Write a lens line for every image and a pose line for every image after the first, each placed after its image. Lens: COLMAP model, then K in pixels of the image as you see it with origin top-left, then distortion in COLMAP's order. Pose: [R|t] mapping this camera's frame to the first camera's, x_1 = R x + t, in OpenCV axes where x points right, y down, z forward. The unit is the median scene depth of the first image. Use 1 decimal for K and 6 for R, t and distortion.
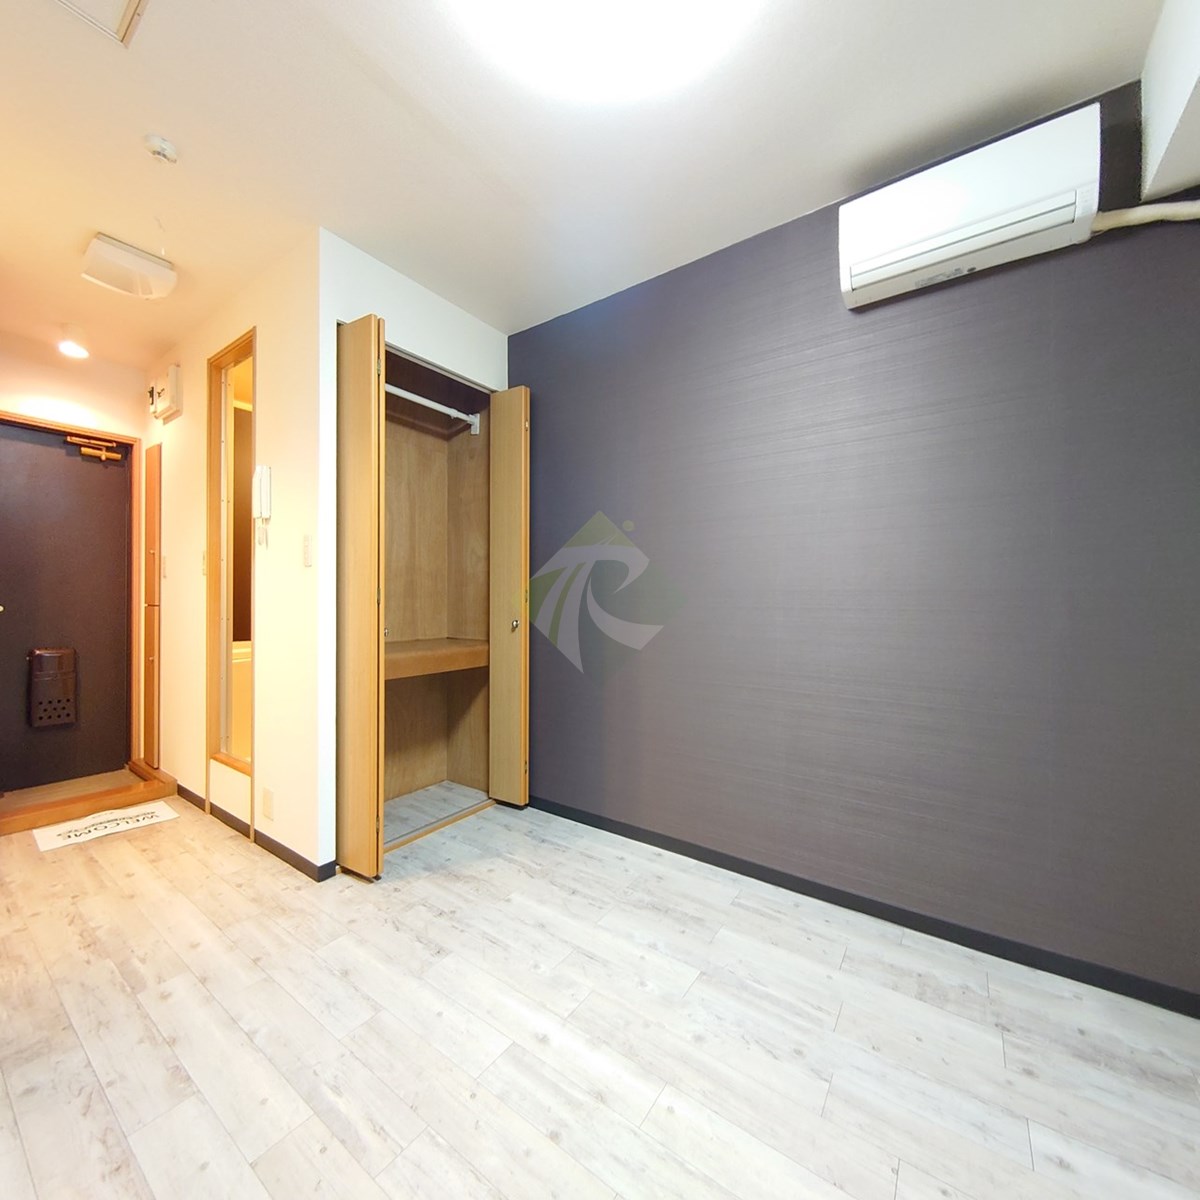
lens RADIAL K [[514.2, 0, 599.1], [0, 514.2, 604.4], [0, 0, 1]] dist [0.000497, -0.001264]
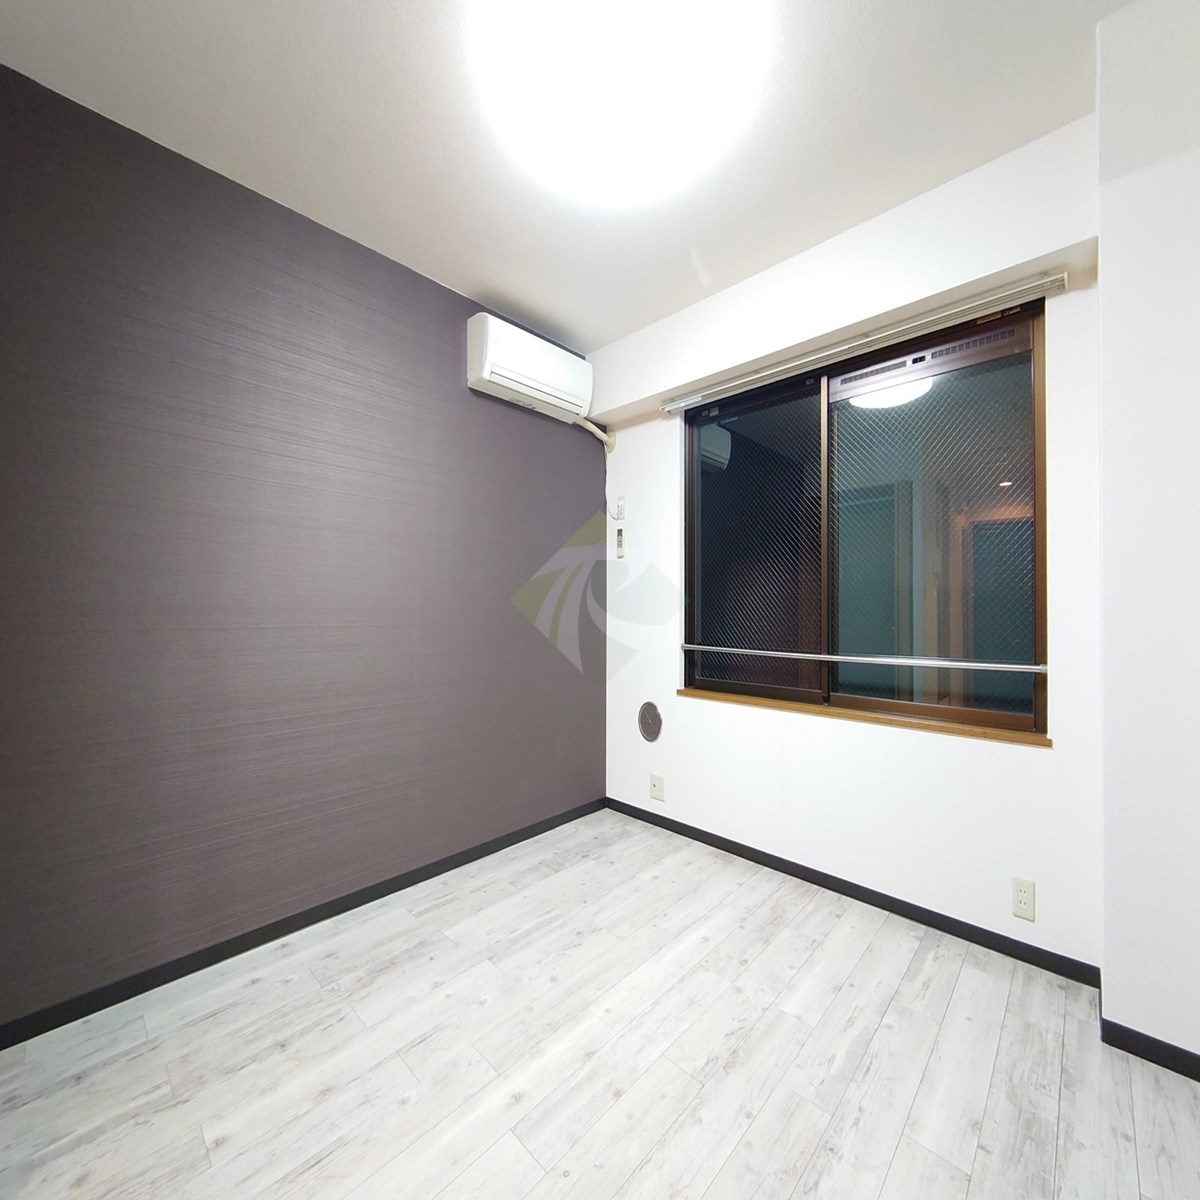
lens RADIAL K [[514.2, 0, 599.5], [0, 514.2, 597.0], [0, 0, 1]] dist [0.000497, -0.001264]
pose [[0.146037, 0.015262, 0.989161, -0.811250], [-0.000355, 0.999882, -0.015375, -0.041094], [-0.989279, 0.001894, 0.146025, 0.563602]]
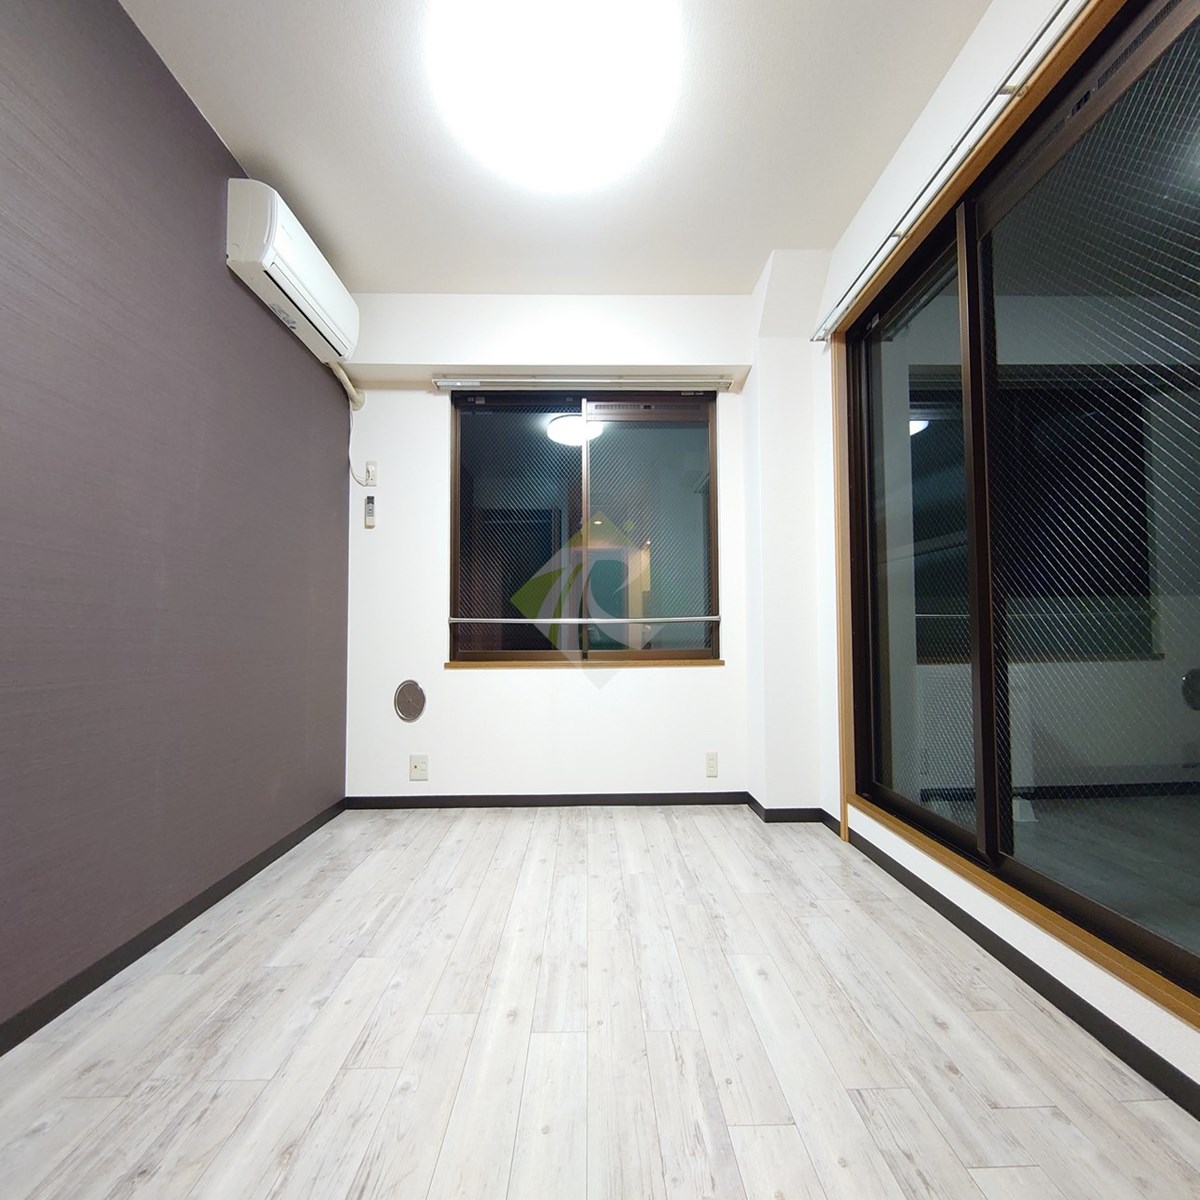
lens RADIAL K [[514.2, 0, 600.0], [0, 514.2, 607.8], [0, 0, 1]] dist [0.000497, -0.001264]
pose [[-0.596078, 0.037775, 0.802037, -0.766276], [0.005823, 0.999070, -0.042727, 0.124334], [-0.802905, -0.020799, -0.595744, 1.137442]]
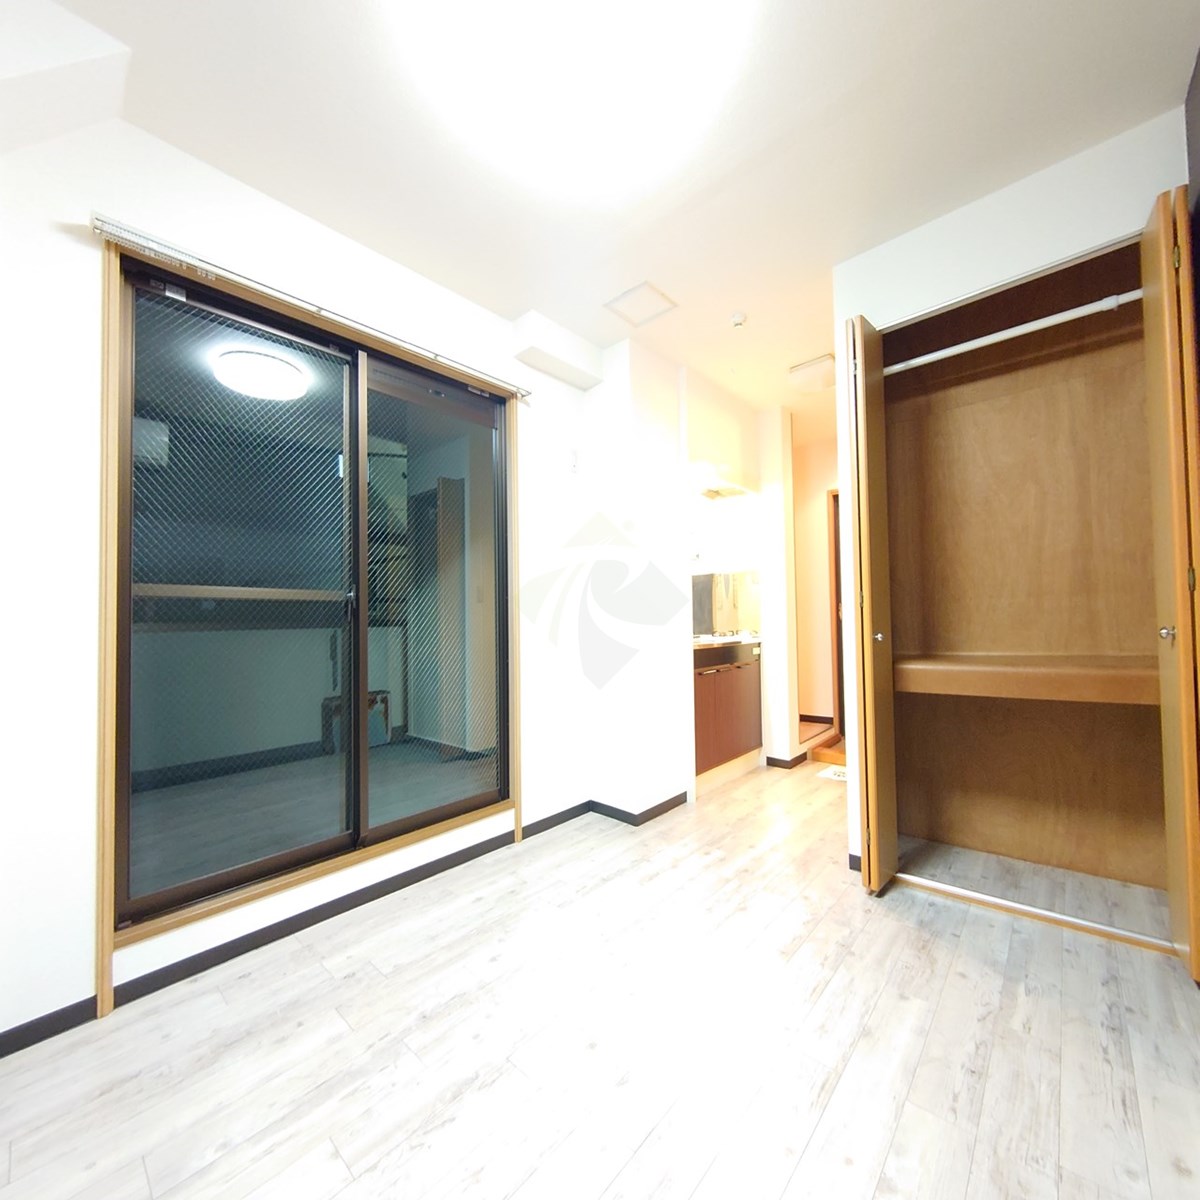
lens RADIAL K [[514.2, 0, 596.0], [0, 514.2, 608.8], [0, 0, 1]] dist [0.000497, -0.001264]
pose [[-0.123105, -0.029209, -0.991964, 0.740216], [0.020109, 0.999288, -0.031920, 0.028090], [0.992190, -0.023877, -0.122430, 0.765716]]
